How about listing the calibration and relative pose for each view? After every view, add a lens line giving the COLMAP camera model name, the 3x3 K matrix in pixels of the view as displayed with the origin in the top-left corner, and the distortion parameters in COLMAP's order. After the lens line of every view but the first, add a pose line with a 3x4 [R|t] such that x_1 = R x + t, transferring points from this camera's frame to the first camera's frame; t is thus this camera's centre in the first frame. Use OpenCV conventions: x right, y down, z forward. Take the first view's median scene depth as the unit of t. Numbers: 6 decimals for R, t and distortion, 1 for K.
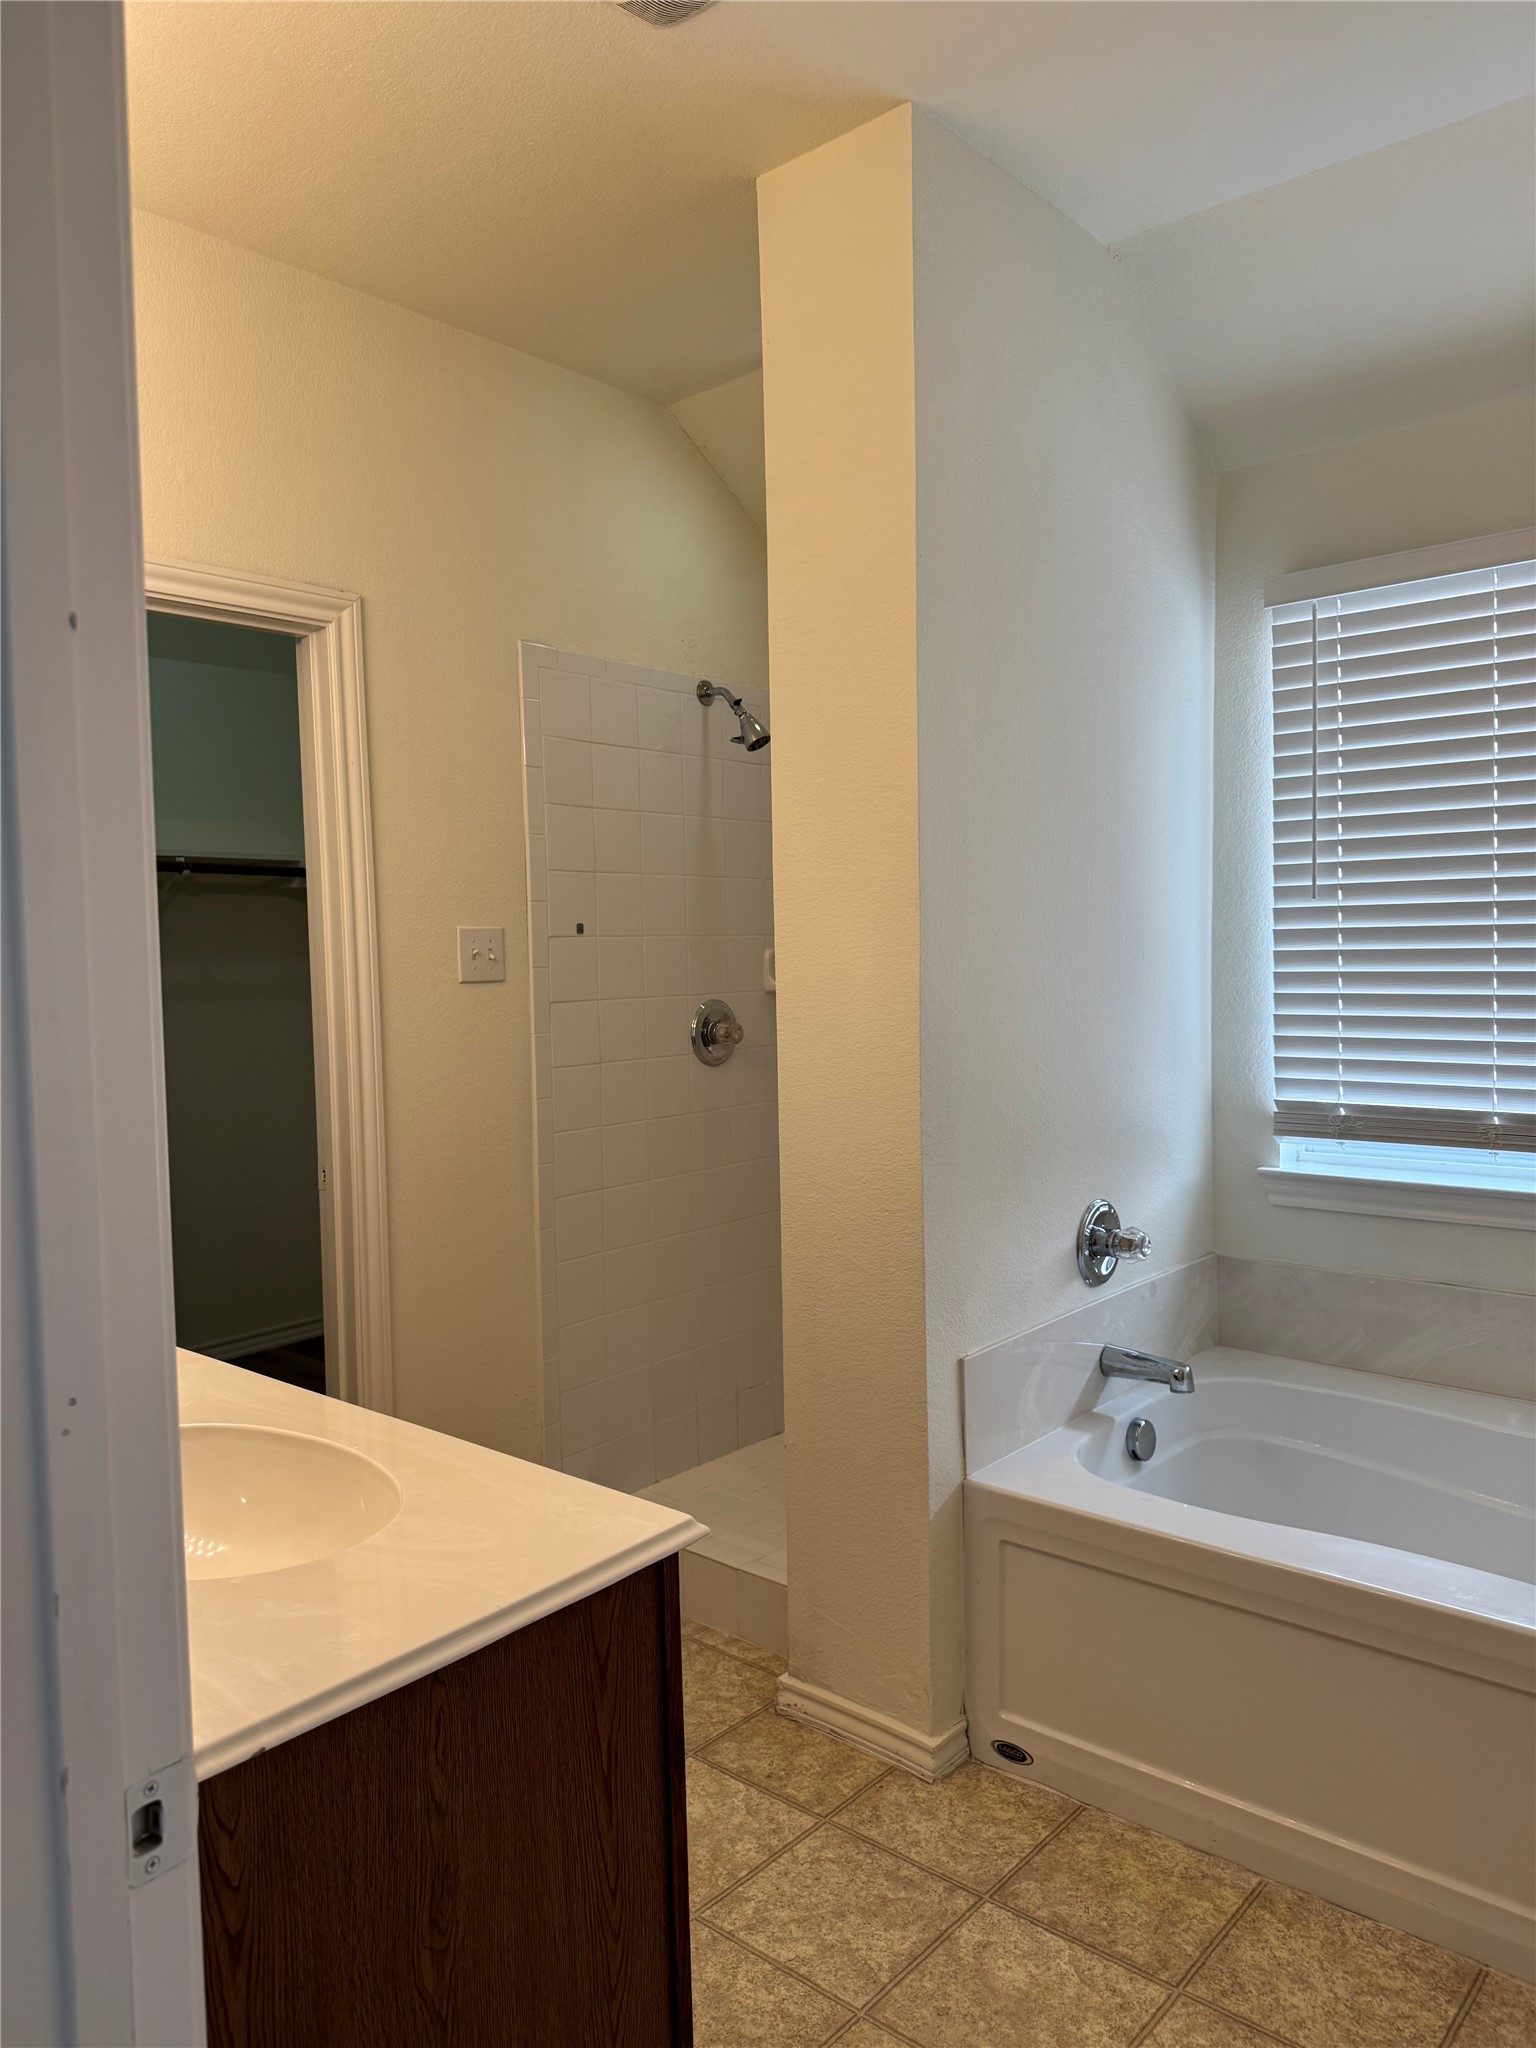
lens RADIAL K [[1488.6, 0, 681.5], [0, 1488.6, 1026.0], [0, 0, 1]] dist [0.080258, -0.136275]
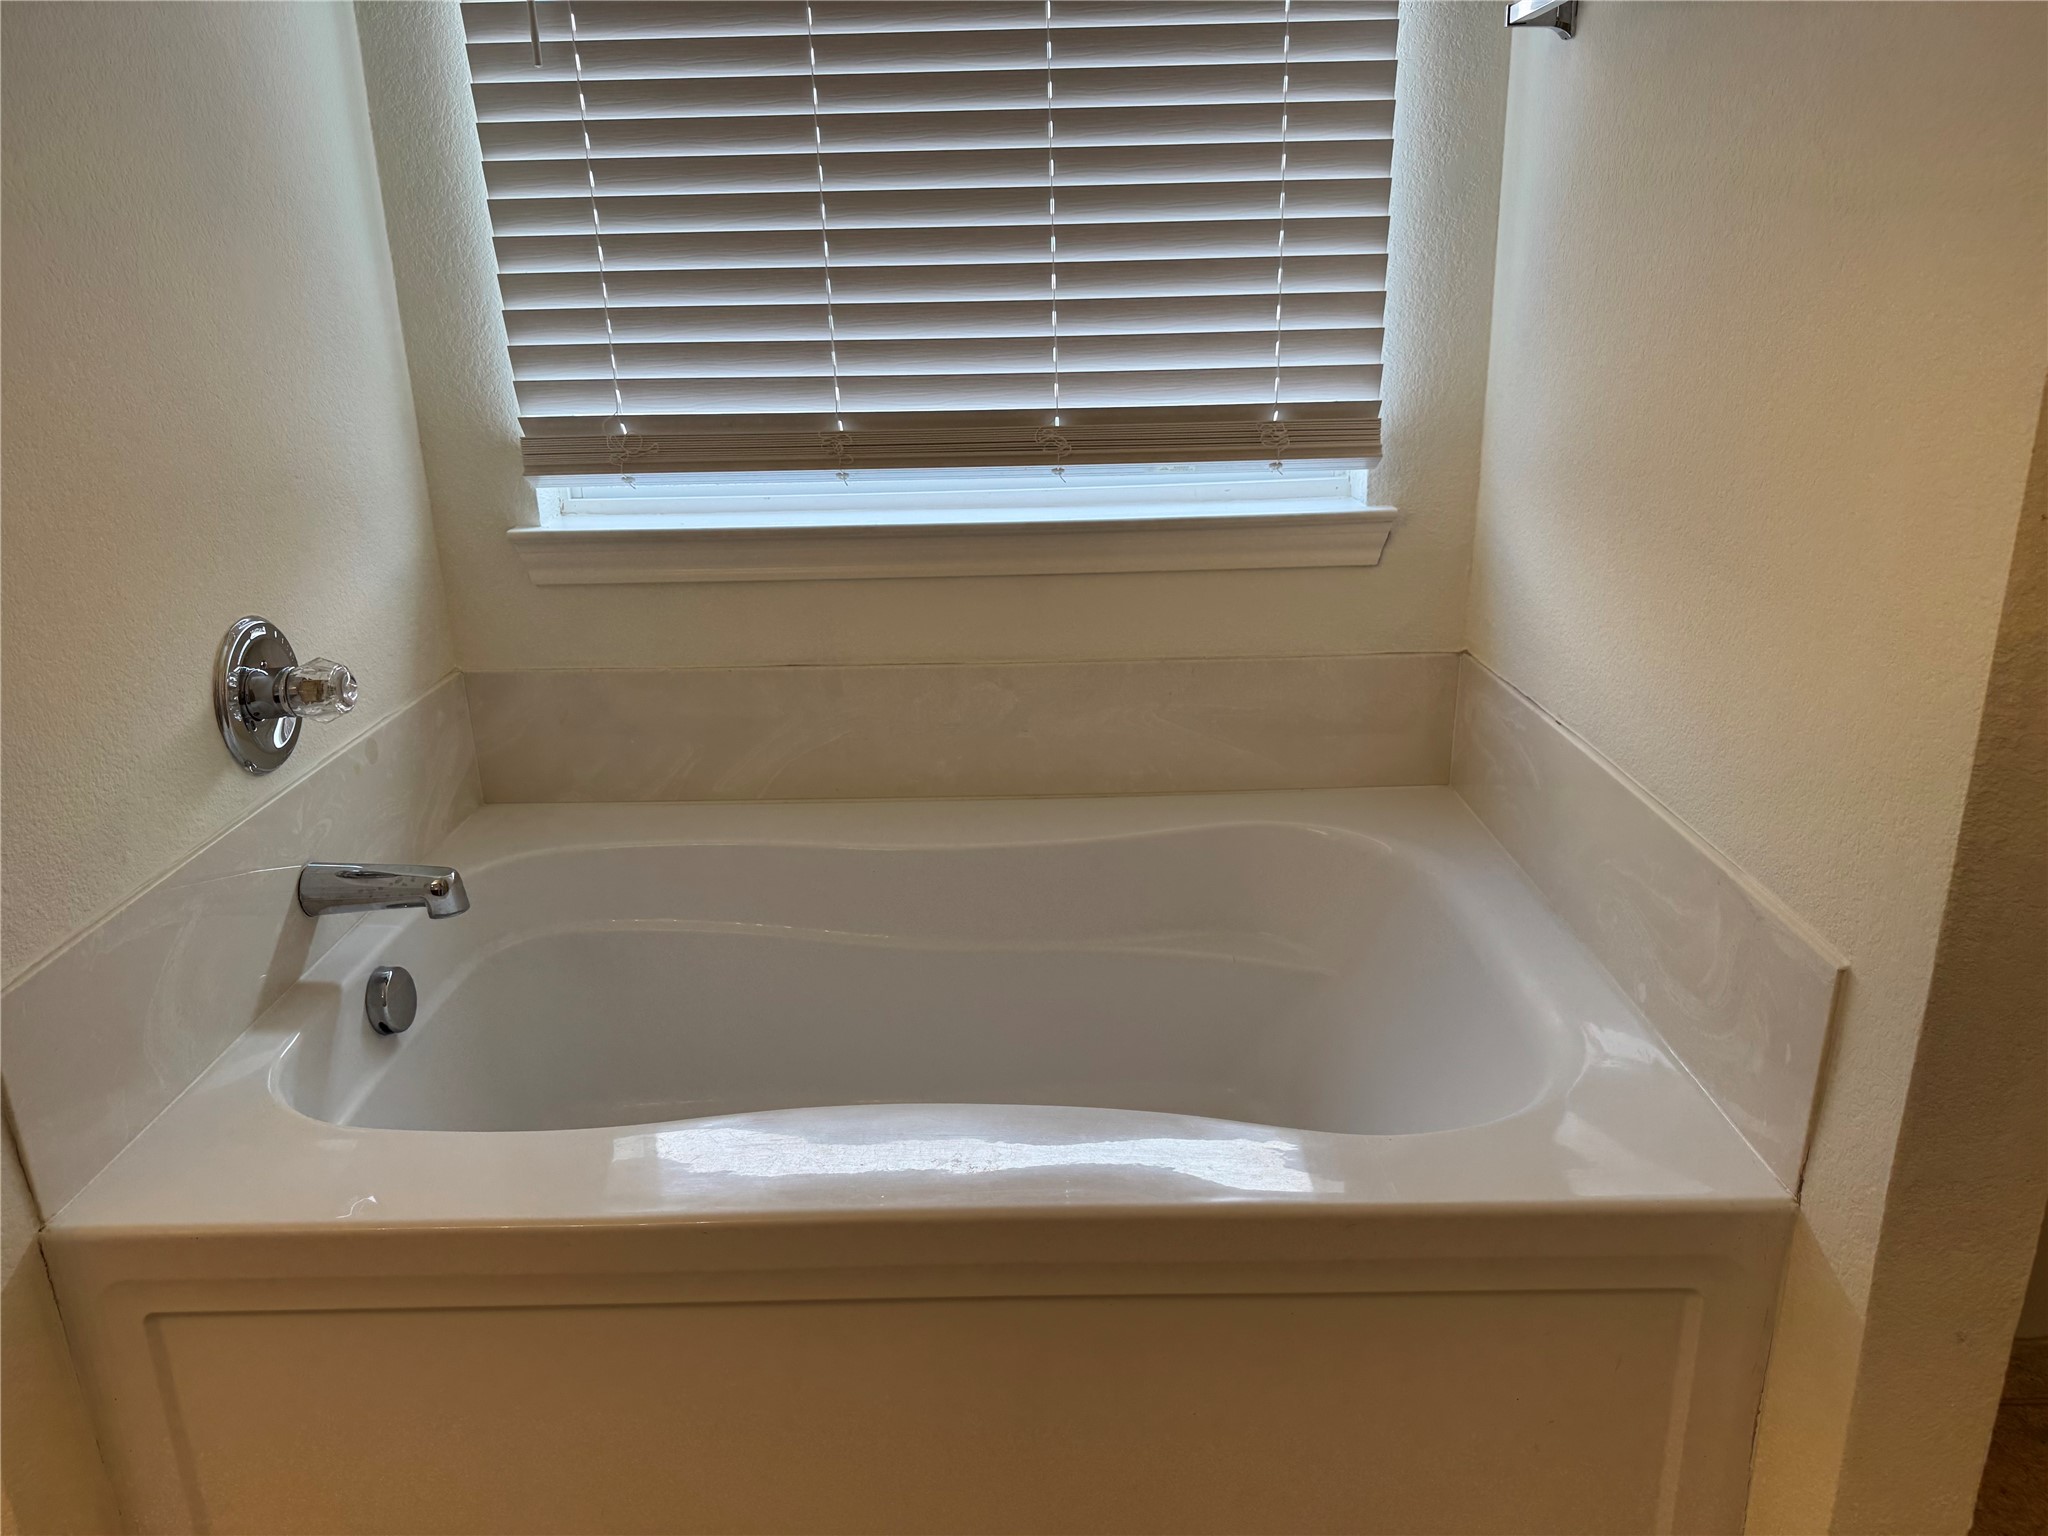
lens RADIAL K [[1488.6, 0, 1022.4], [0, 1488.6, 799.2], [0, 0, 1]] dist [0.080258, -0.136275]
pose [[0.744797, -0.213841, 0.632099, 0.128959], [0.039754, 0.959798, 0.277861, 0.038538], [-0.666106, -0.181822, 0.723356, 0.404607]]
